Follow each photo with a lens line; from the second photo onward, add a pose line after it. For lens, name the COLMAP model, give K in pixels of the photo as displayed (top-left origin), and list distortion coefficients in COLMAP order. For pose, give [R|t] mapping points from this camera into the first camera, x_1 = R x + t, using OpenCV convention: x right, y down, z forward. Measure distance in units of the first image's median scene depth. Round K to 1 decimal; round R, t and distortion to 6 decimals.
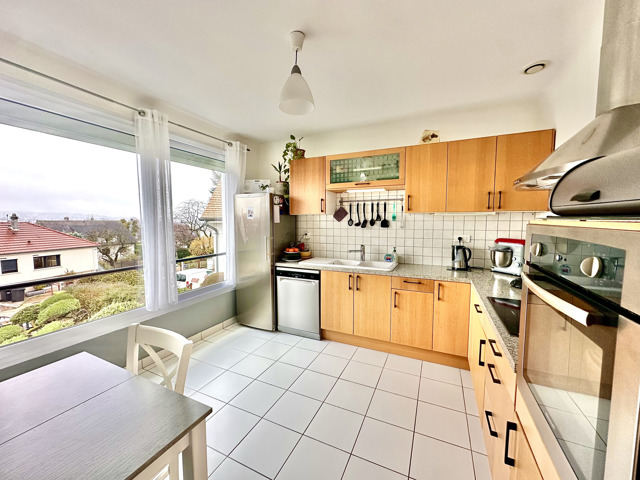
lens RADIAL K [[255.4, 0, 320.0], [0, 255.4, 239.9], [0, 0, 1]] dist [-0.003734, -0.000389]
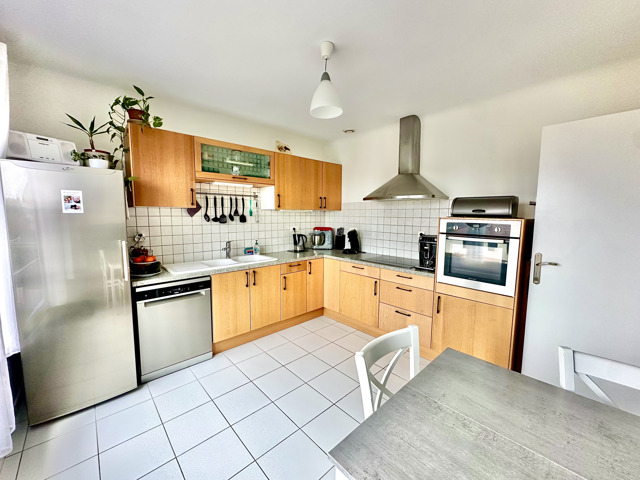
lens RADIAL K [[255.4, 0, 321.5], [0, 255.4, 240.2], [0, 0, 1]] dist [-0.003734, -0.000389]
pose [[0.370681, -0.090381, 0.924352, -0.615320], [0.068114, 0.995219, 0.069996, -0.029175], [-0.926259, 0.037015, 0.375065, 0.338738]]
